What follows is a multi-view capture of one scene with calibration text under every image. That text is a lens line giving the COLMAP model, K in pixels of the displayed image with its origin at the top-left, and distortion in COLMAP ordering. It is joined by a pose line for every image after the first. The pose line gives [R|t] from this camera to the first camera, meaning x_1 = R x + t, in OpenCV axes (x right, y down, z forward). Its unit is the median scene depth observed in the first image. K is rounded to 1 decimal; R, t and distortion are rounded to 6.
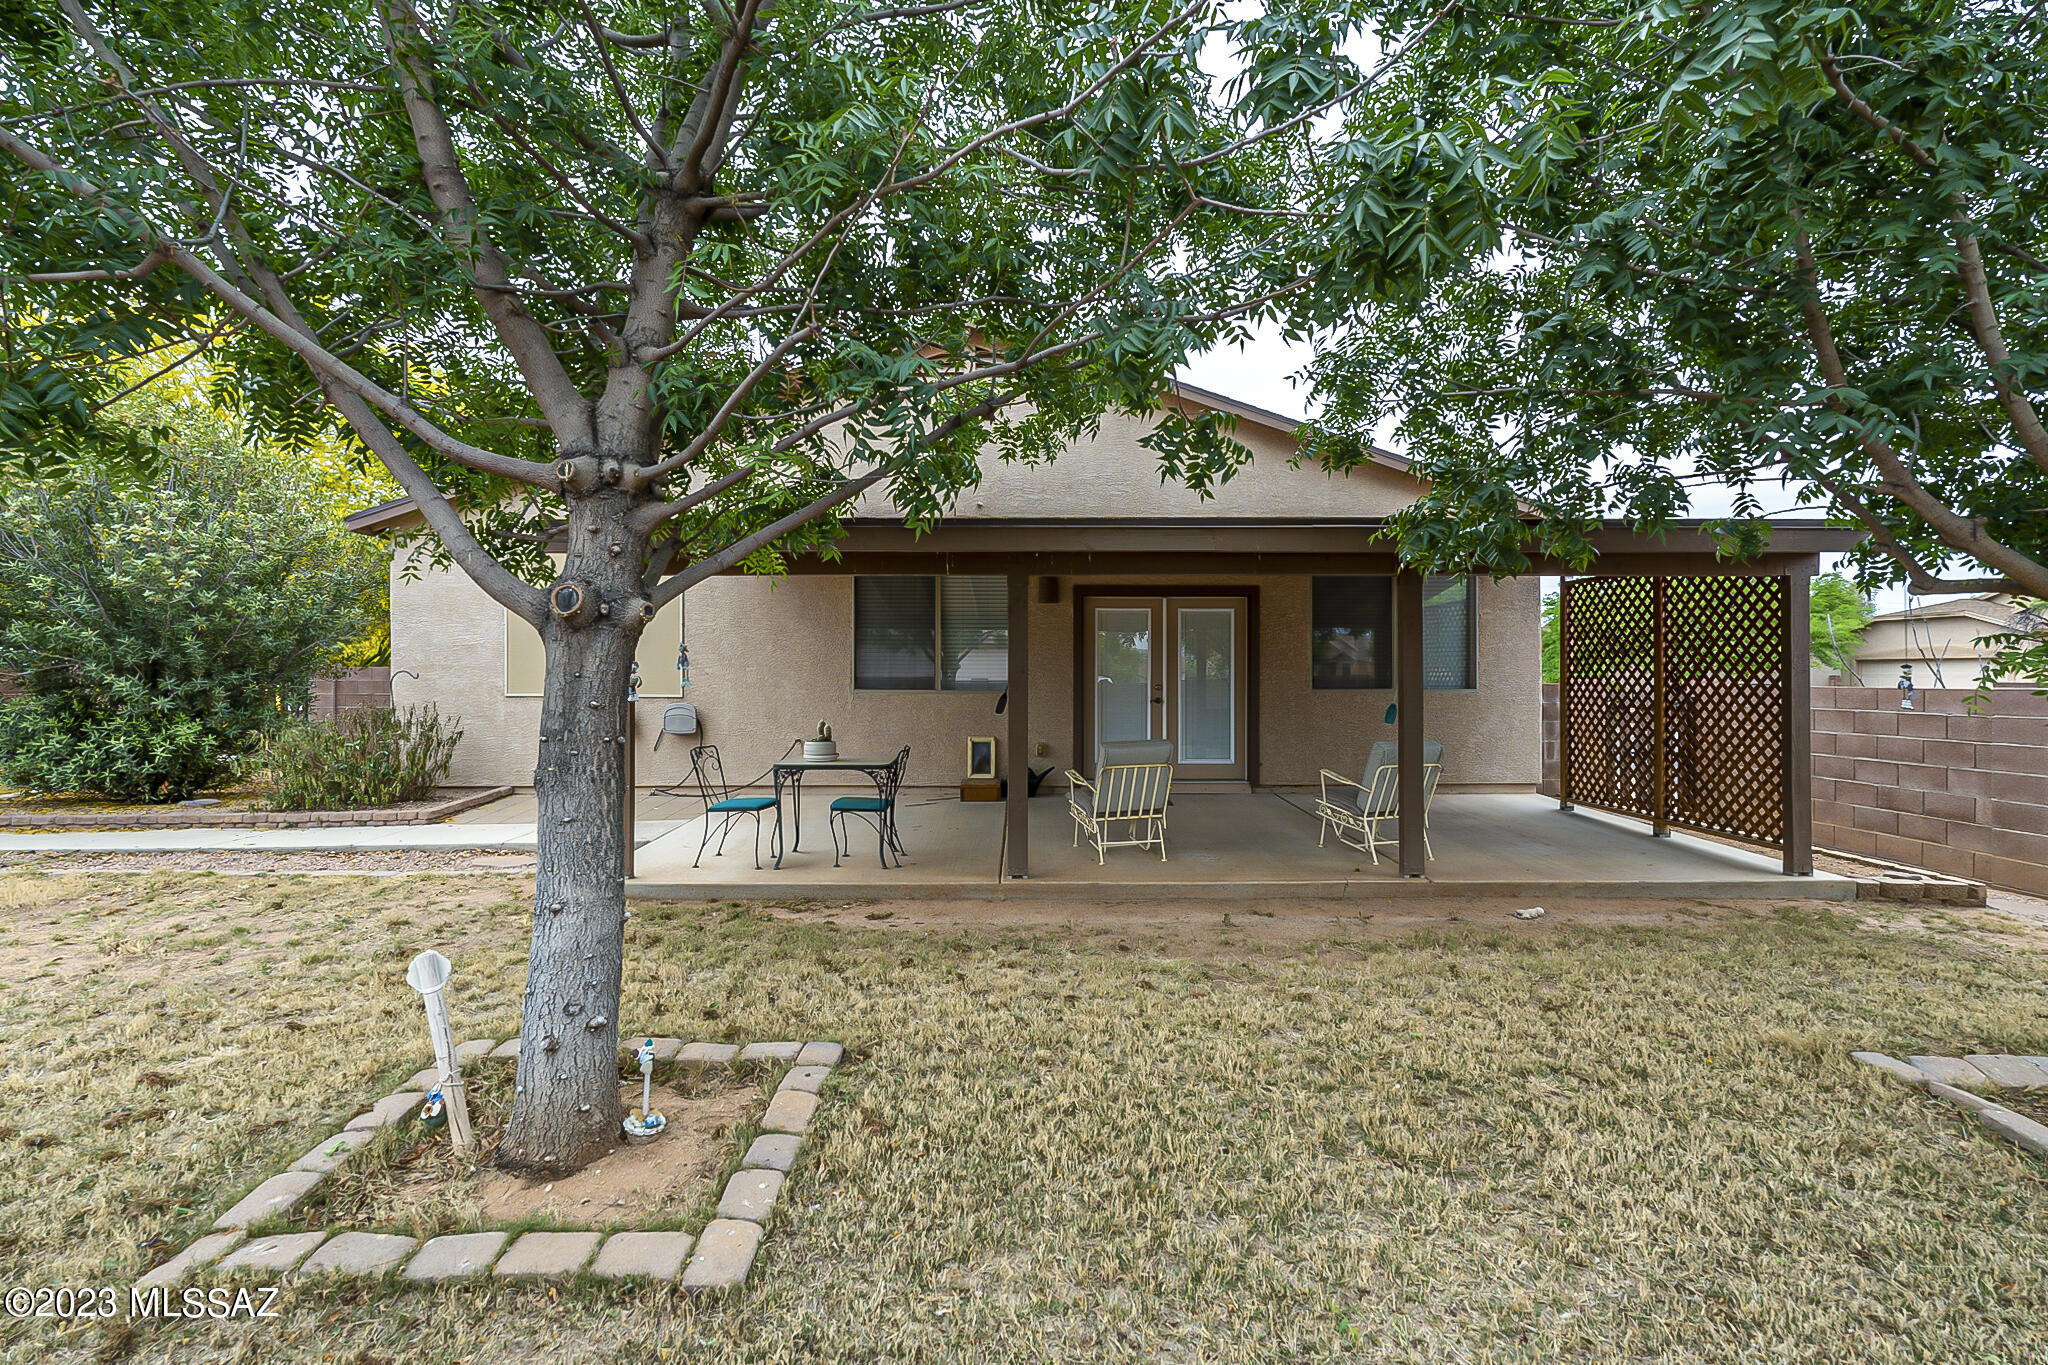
lens RADIAL K [[915.5, 0, 1025.3], [0, 915.5, 680.3], [0, 0, 1]] dist [0.001850, 0.000650]
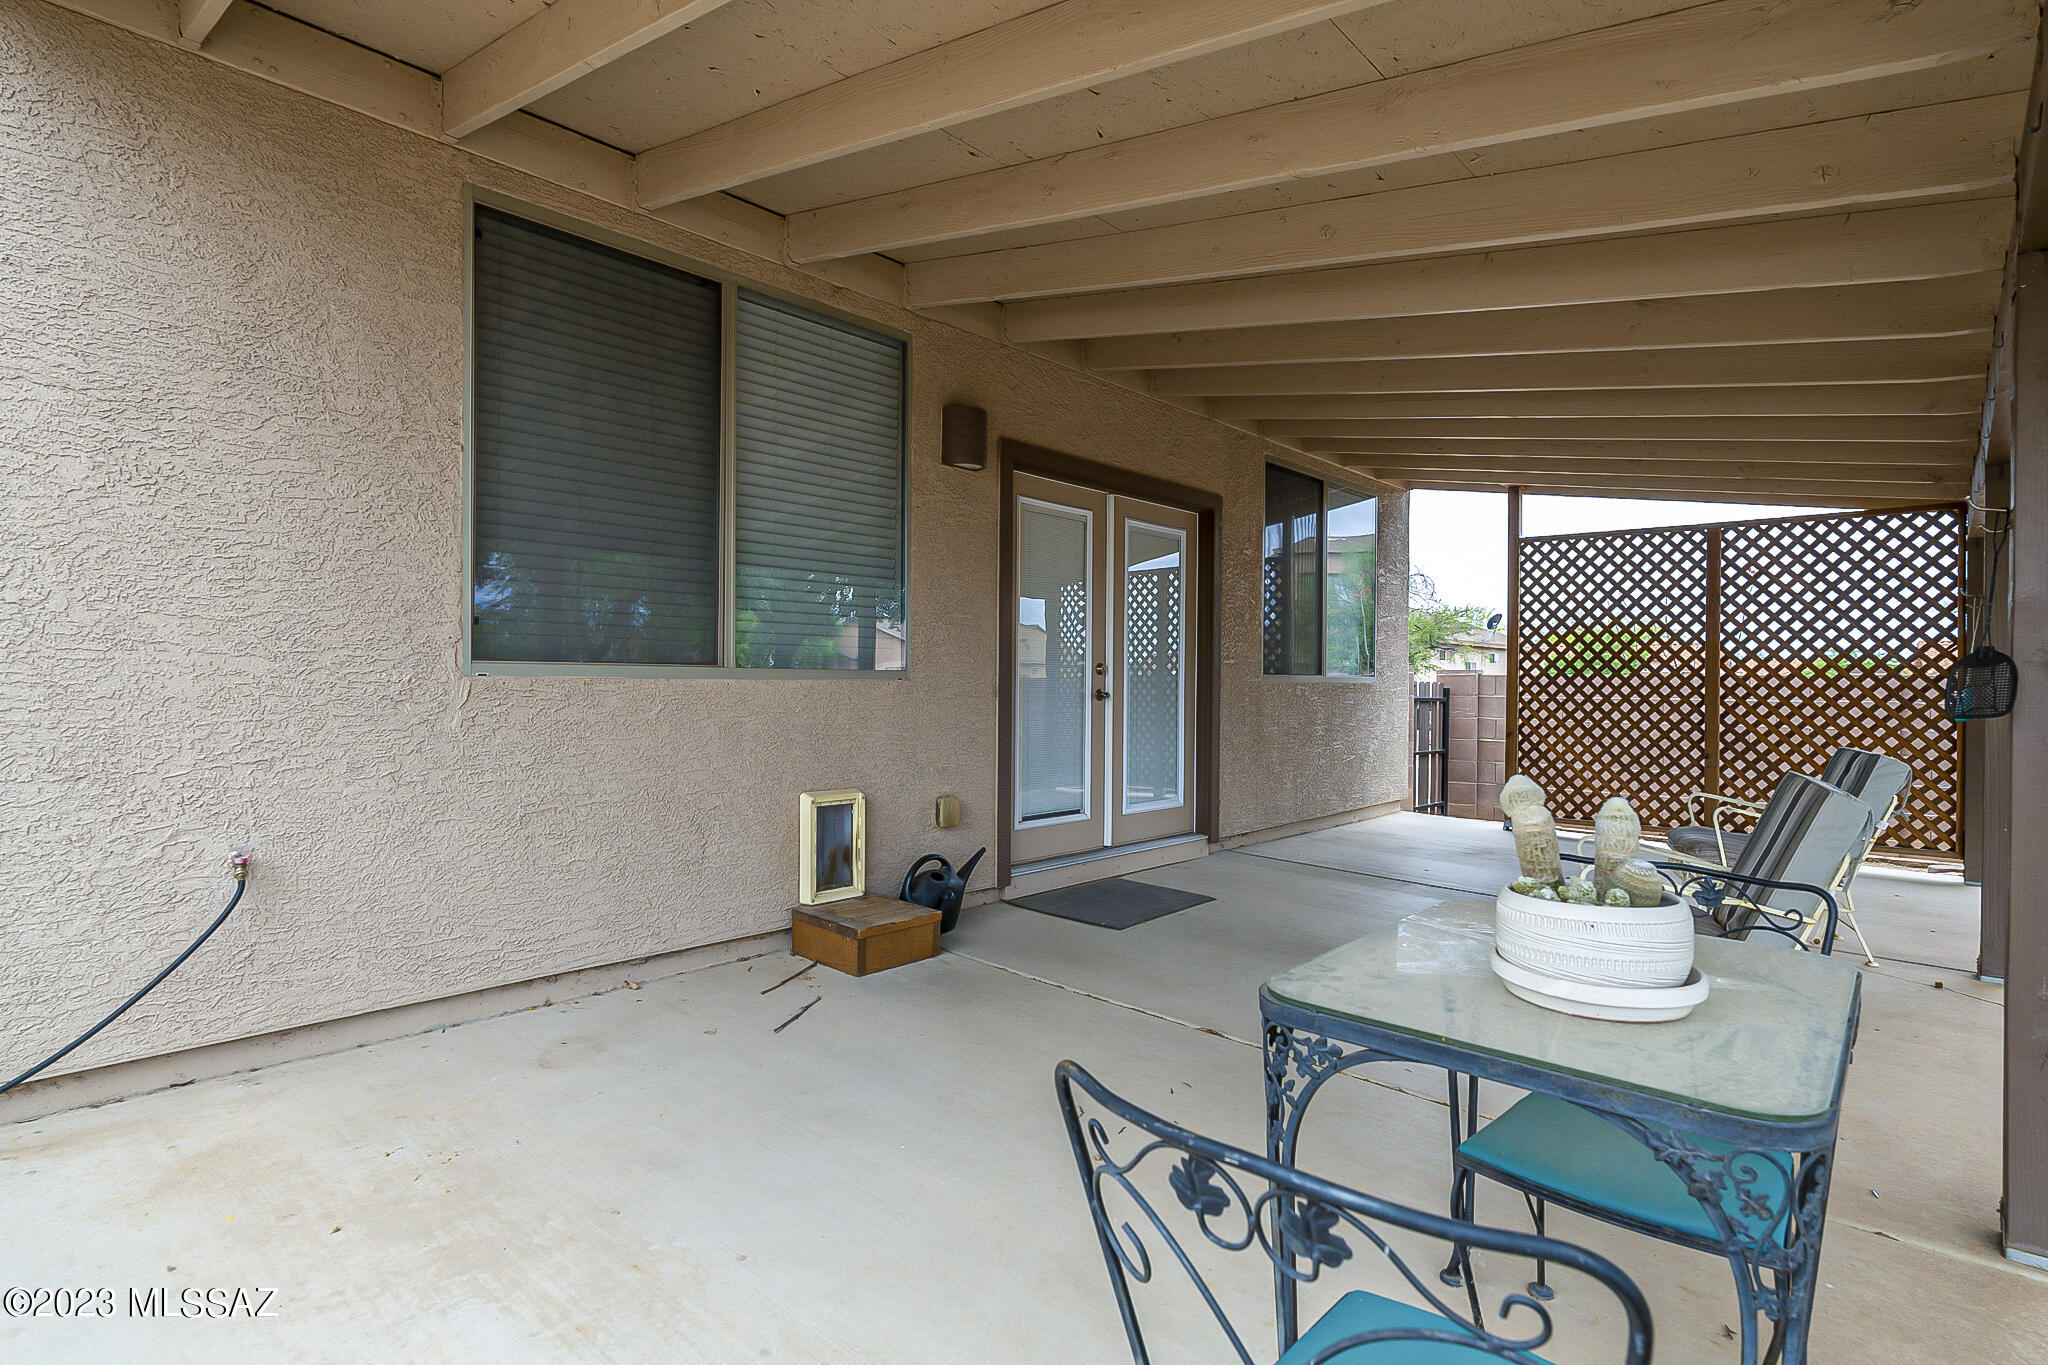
lens RADIAL K [[1065.6, 0, 1023.1], [0, 1065.6, 686.2], [0, 0, 1]] dist [-0.000533, -0.000008]
pose [[0.655129, 0.000175, 0.755517, -0.332219], [-0.004150, 0.999986, 0.003366, 0.015716], [-0.755506, -0.005341, 0.655120, 0.649823]]
